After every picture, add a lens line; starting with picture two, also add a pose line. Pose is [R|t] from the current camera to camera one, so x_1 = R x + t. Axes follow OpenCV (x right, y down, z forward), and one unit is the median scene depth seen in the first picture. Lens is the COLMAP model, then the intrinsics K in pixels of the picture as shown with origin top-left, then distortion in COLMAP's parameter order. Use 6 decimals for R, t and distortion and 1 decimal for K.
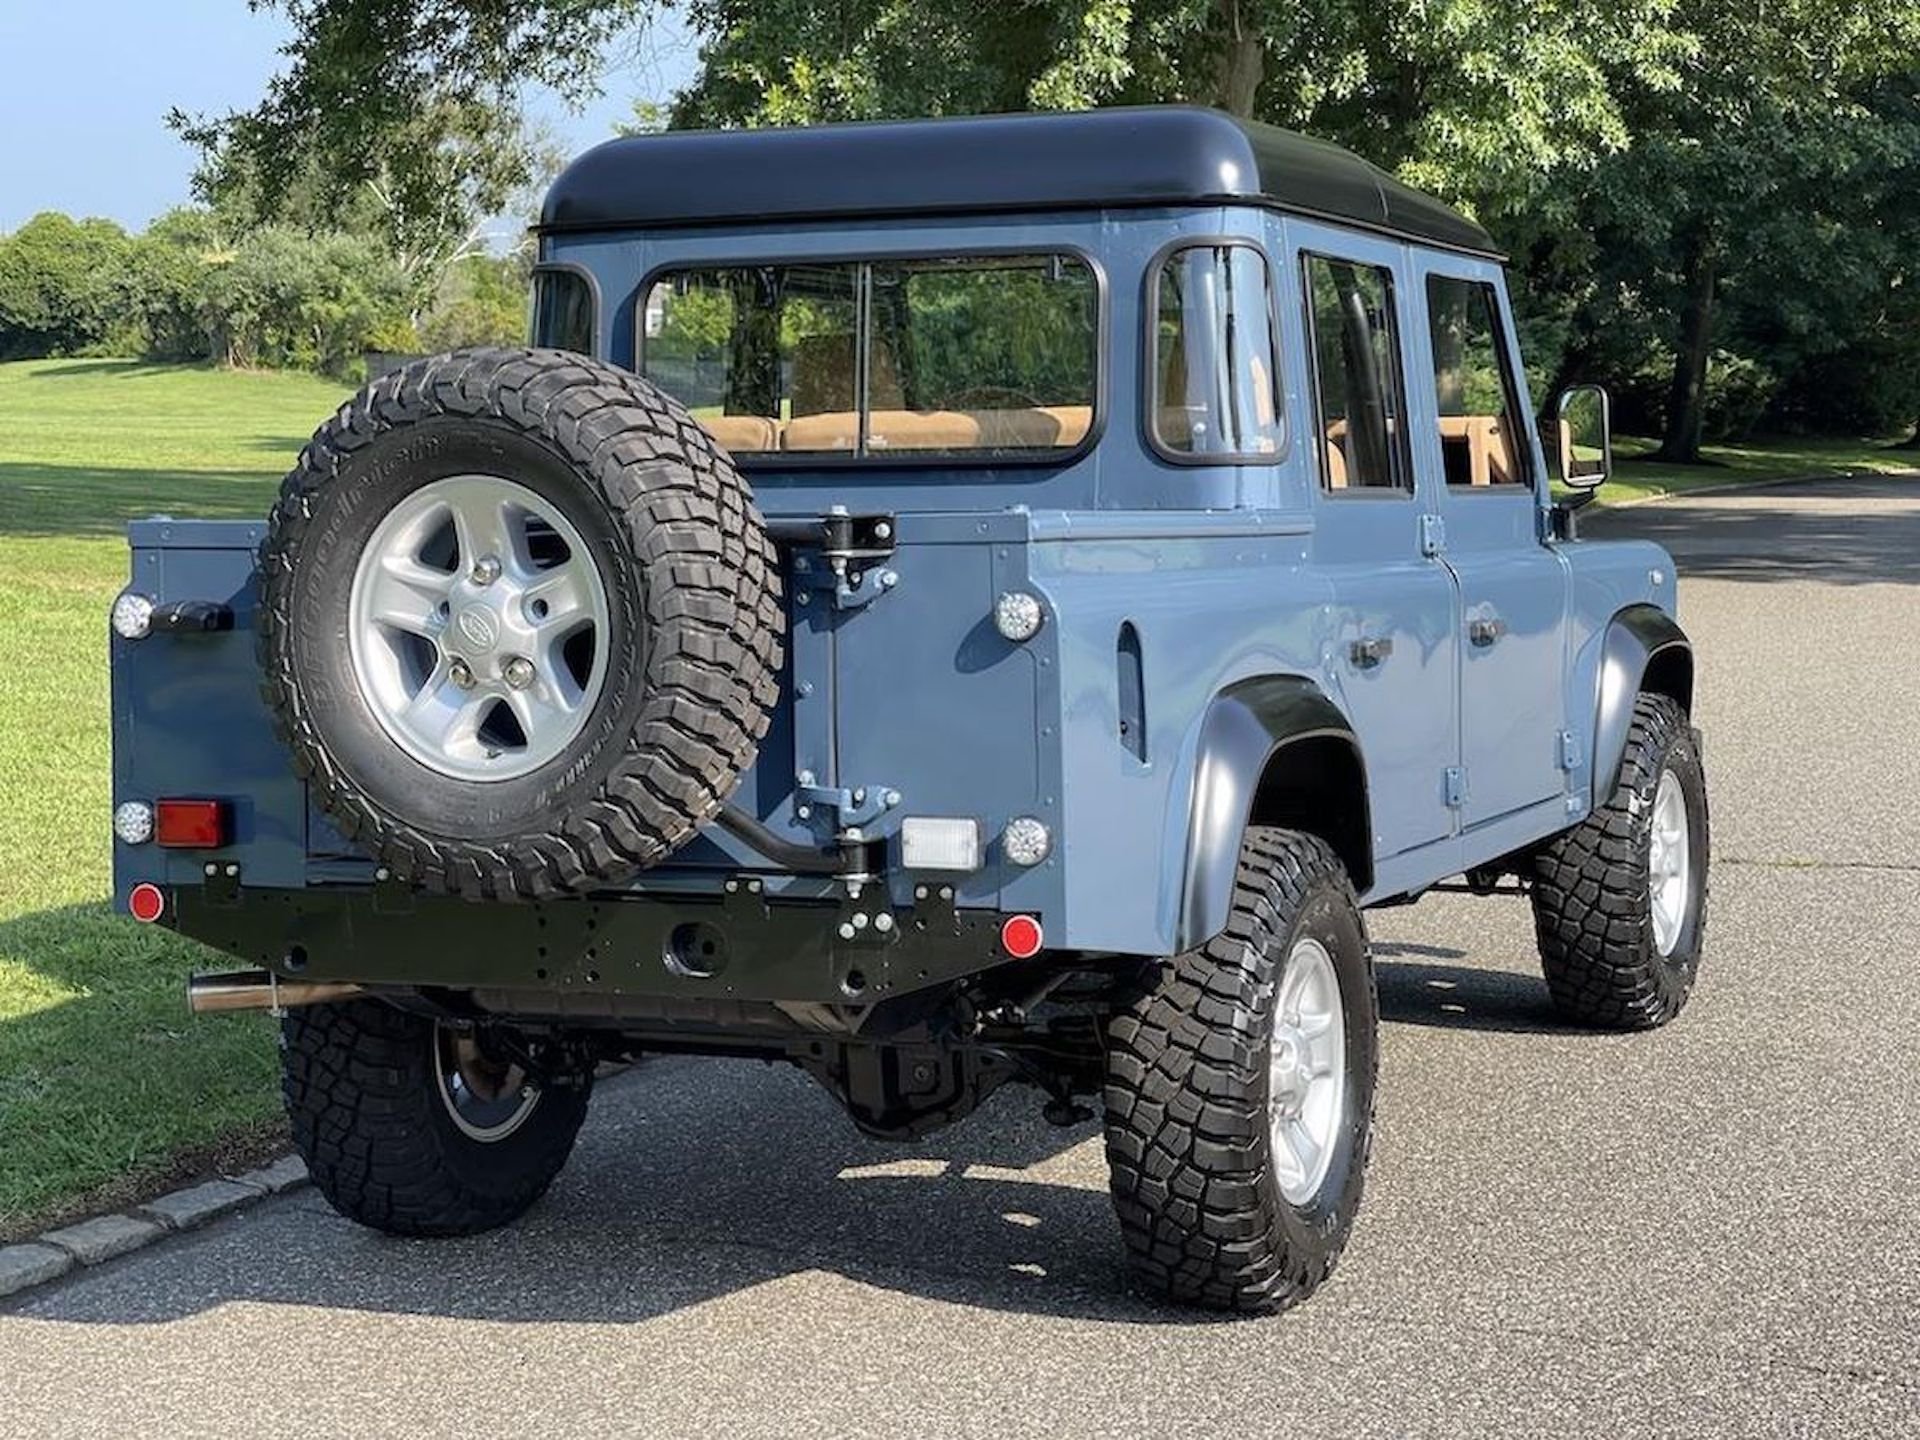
lens RADIAL K [[3664.3, 0, 960.0], [0, 3664.3, 720.0], [0, 0, 1]] dist [0.104357, 0.917189]
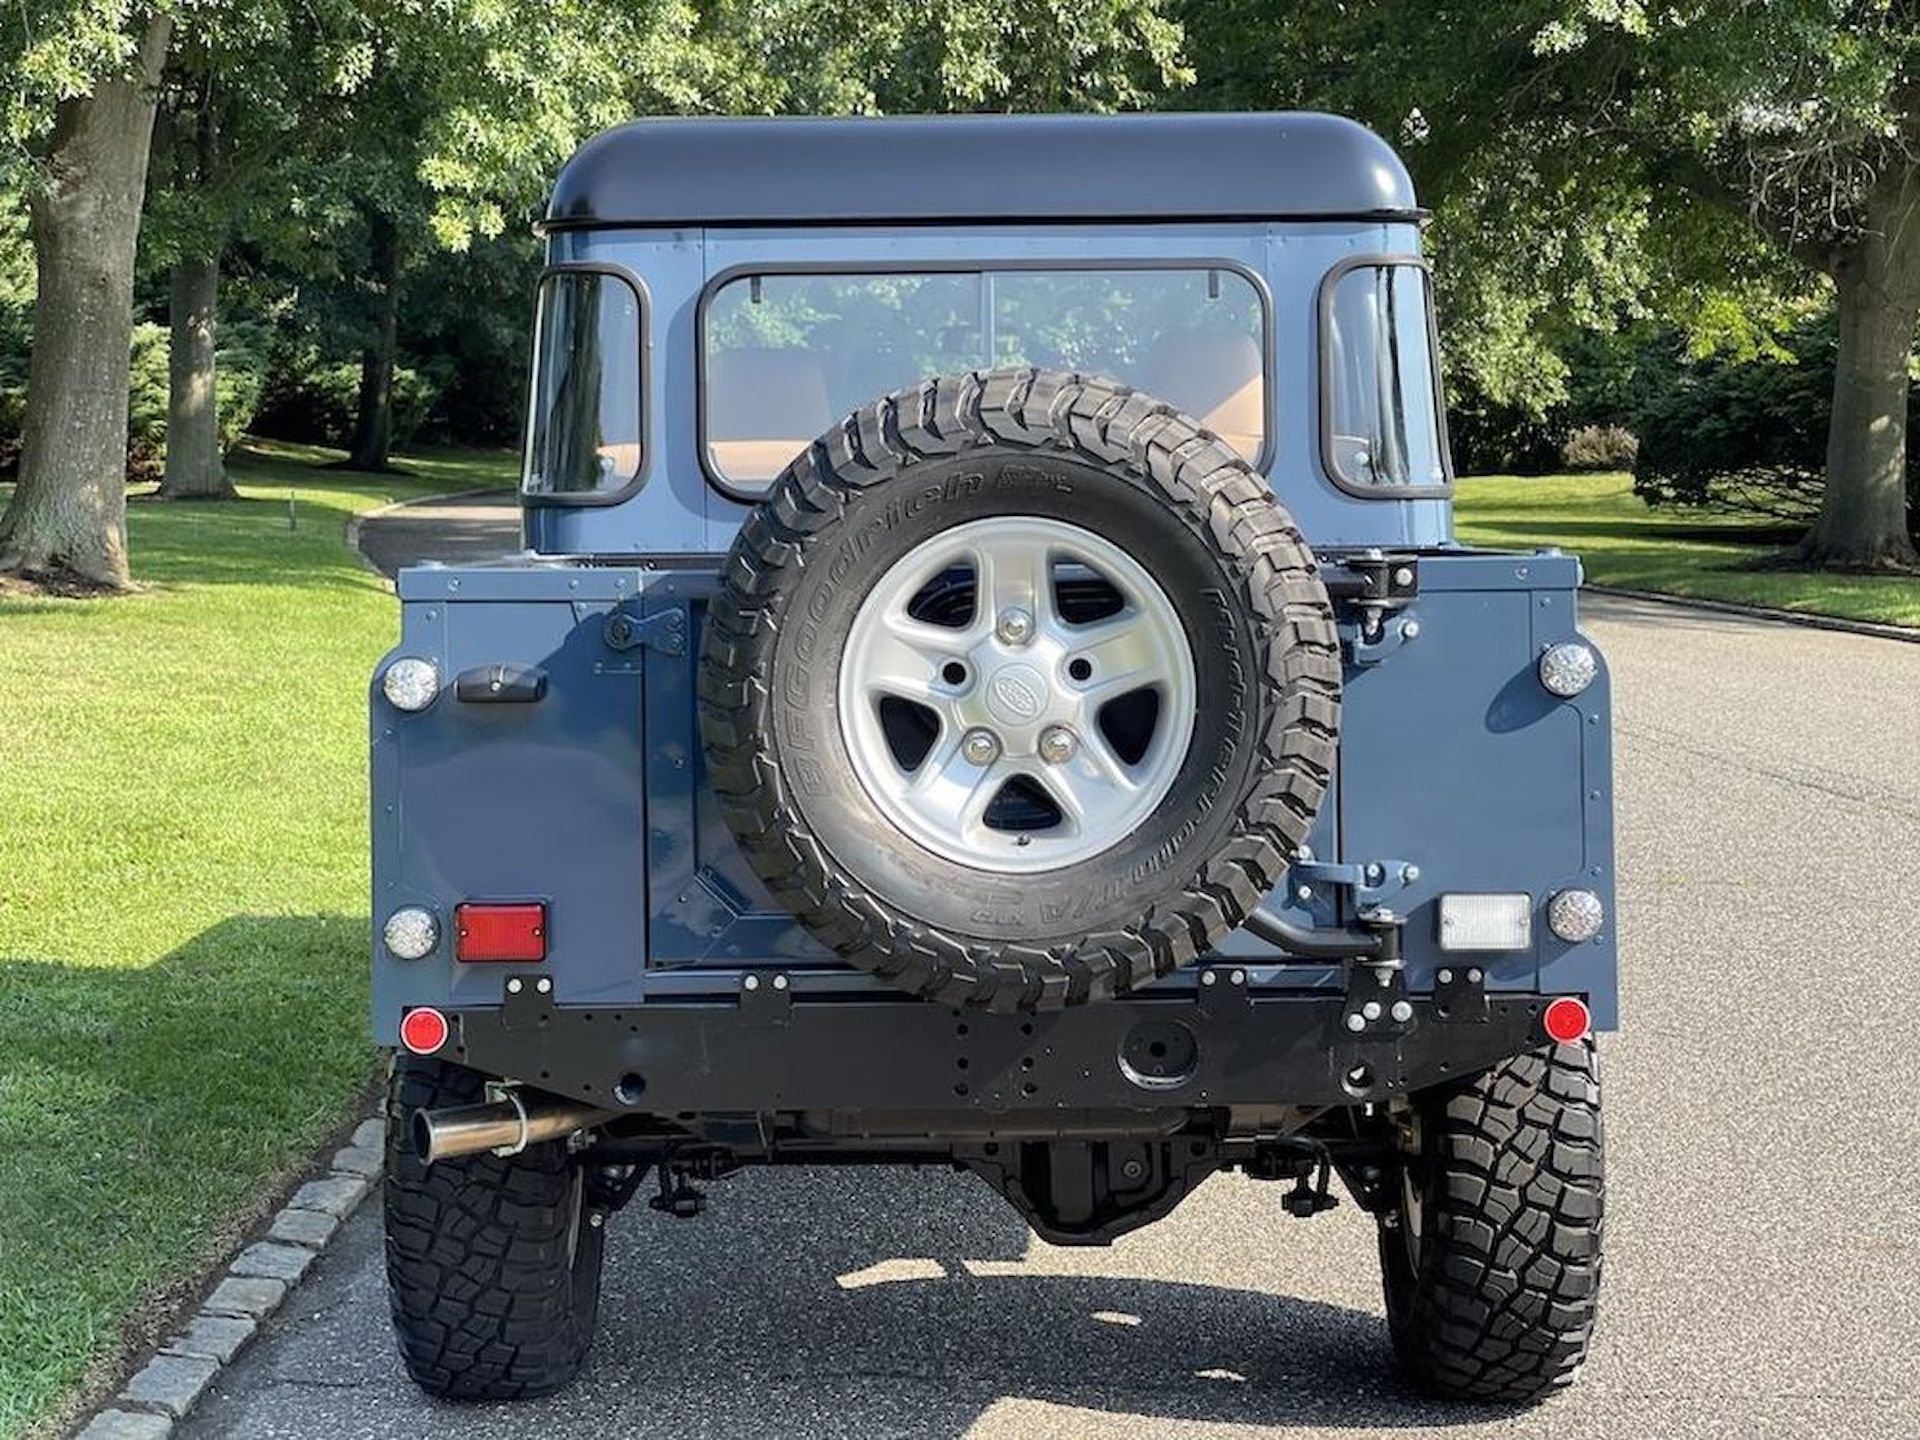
lens RADIAL K [[3664.3, 0, 960.0], [0, 3664.3, 720.0], [0, 0, 1]] dist [0.104357, 0.917189]
pose [[0.919937, -0.022719, 0.391407, -0.435251], [0.023256, 0.999724, 0.003368, -0.020158], [-0.391376, 0.006005, 0.920211, 0.196913]]
